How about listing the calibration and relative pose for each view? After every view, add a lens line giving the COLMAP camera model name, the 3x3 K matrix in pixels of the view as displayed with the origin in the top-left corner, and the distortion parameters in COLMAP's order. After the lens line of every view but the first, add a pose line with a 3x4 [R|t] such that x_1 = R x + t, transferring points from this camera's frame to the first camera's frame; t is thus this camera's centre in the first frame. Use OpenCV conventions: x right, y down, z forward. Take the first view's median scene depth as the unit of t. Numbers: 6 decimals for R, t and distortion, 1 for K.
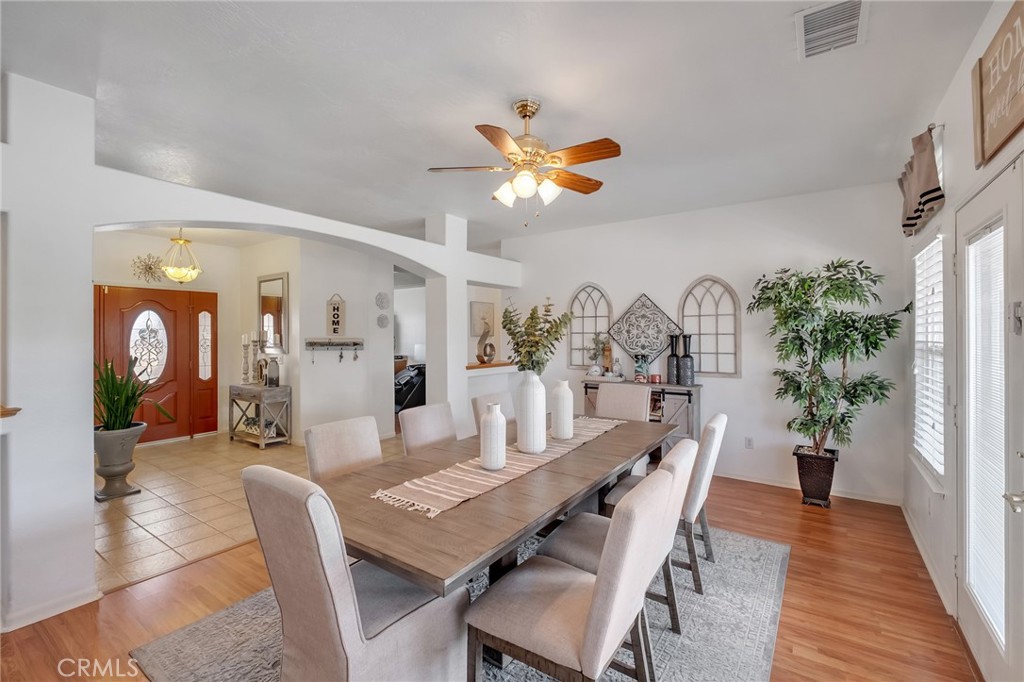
lens RADIAL K [[447.4, 0, 512.6], [0, 447.4, 336.2], [0, 0, 1]] dist [-0.000413, -0.000220]
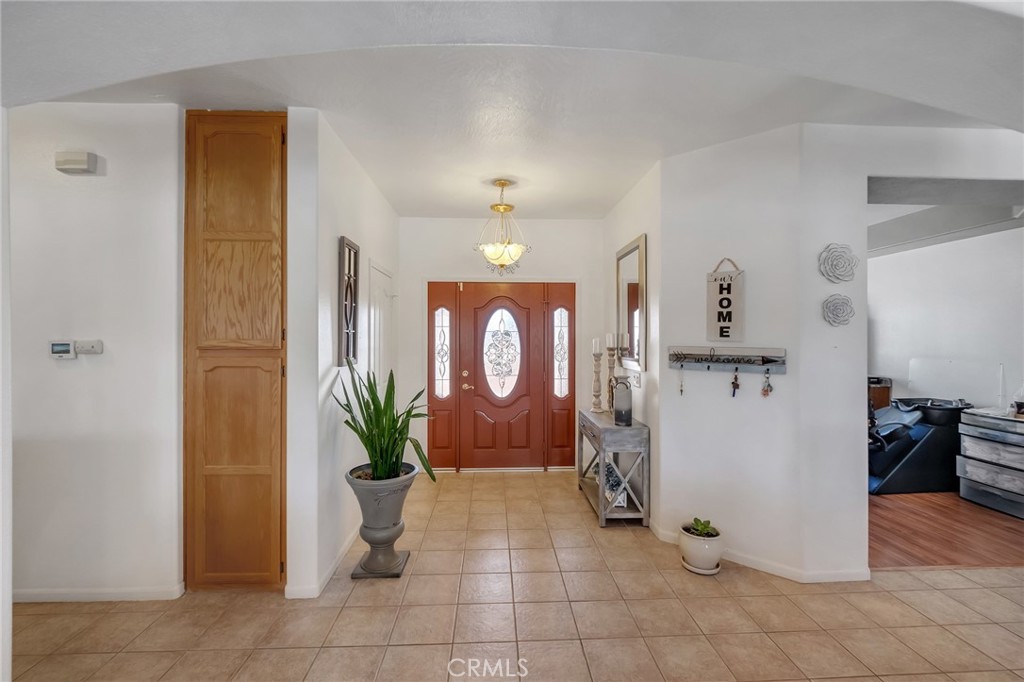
lens RADIAL K [[447.4, 0, 512.6], [0, 447.4, 336.2], [0, 0, 1]] dist [-0.000413, -0.000220]
pose [[0.612196, 0.002807, -0.790701, -0.143610], [-0.004941, 0.999988, -0.000276, -0.006623], [0.790691, 0.004076, 0.612202, 0.500725]]
